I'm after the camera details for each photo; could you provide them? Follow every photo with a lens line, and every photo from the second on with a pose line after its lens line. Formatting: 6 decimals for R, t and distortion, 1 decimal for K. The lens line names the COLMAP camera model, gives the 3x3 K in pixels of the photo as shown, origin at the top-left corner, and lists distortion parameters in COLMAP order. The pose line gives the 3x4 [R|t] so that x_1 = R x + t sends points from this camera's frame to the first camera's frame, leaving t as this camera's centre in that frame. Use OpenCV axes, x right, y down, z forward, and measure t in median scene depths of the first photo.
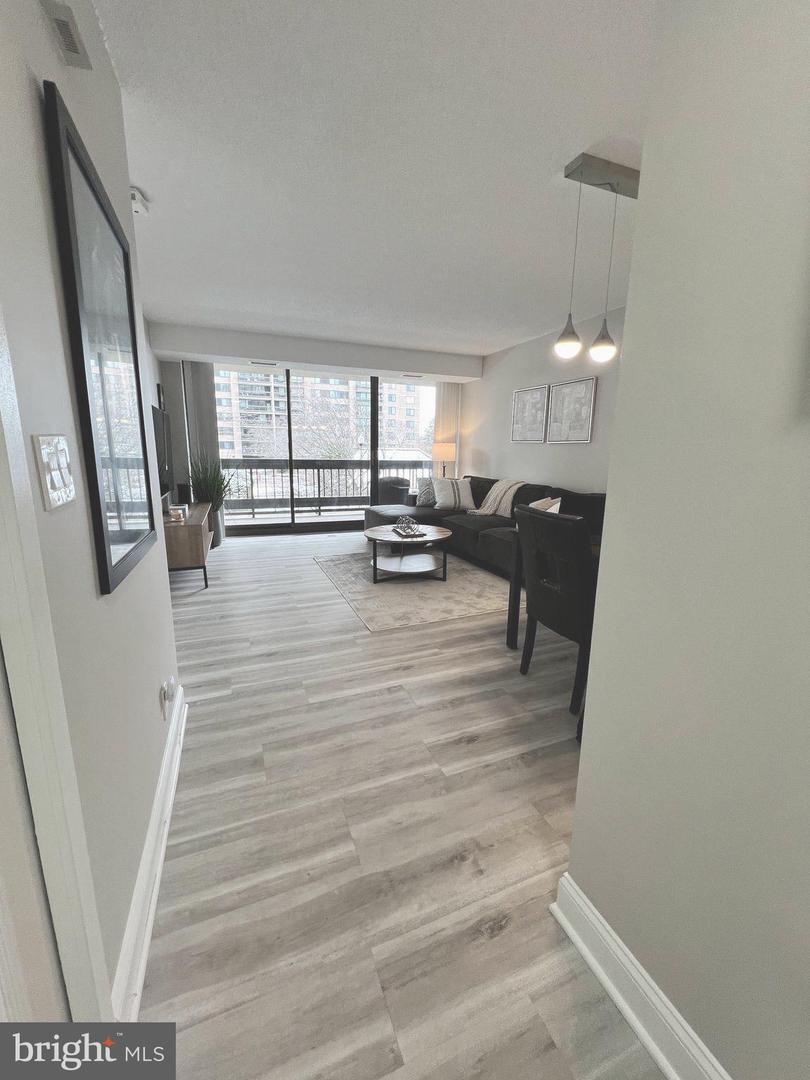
lens RADIAL K [[441.4, 0, 405.0], [0, 441.4, 540.0], [0, 0, 1]] dist [-0.000446, -0.000075]
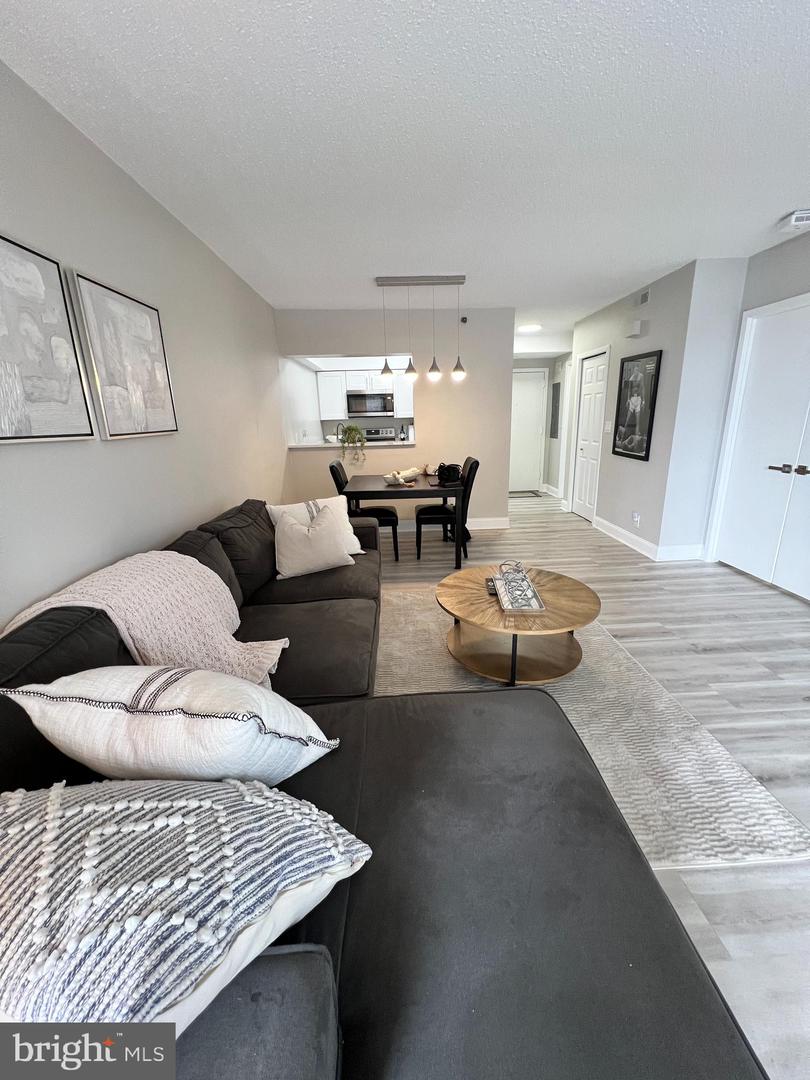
lens RADIAL K [[434.0, 0, 405.0], [0, 434.0, 540.0], [0, 0, 1]] dist [-0.000030, -0.000042]
pose [[-0.939814, -0.085211, 0.330892, -0.030780], [0.081949, 0.883929, 0.460384, -0.265635], [-0.331715, 0.459791, -0.823746, 1.140265]]
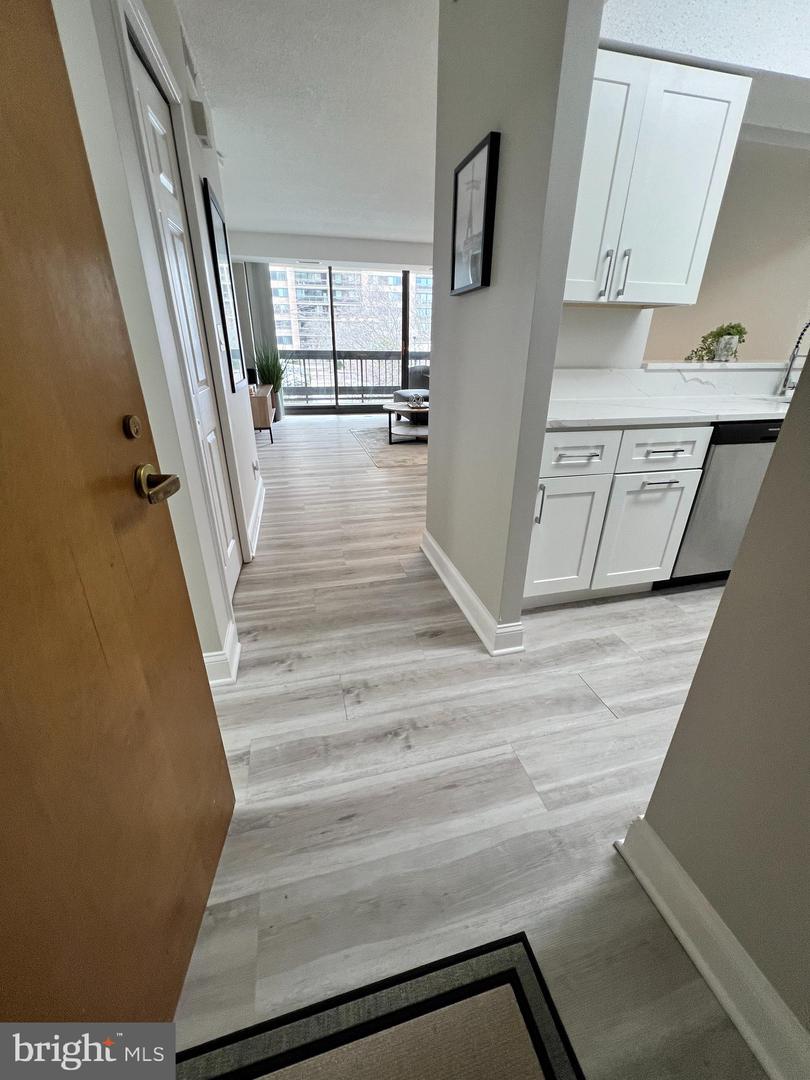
lens RADIAL K [[434.0, 0, 405.0], [0, 434.0, 540.0], [0, 0, 1]] dist [-0.000030, -0.000042]
pose [[0.991543, 0.049215, -0.120088, 0.118034], [-0.021577, 0.974944, 0.221401, 0.068071], [0.127975, -0.216938, 0.967760, -0.273256]]
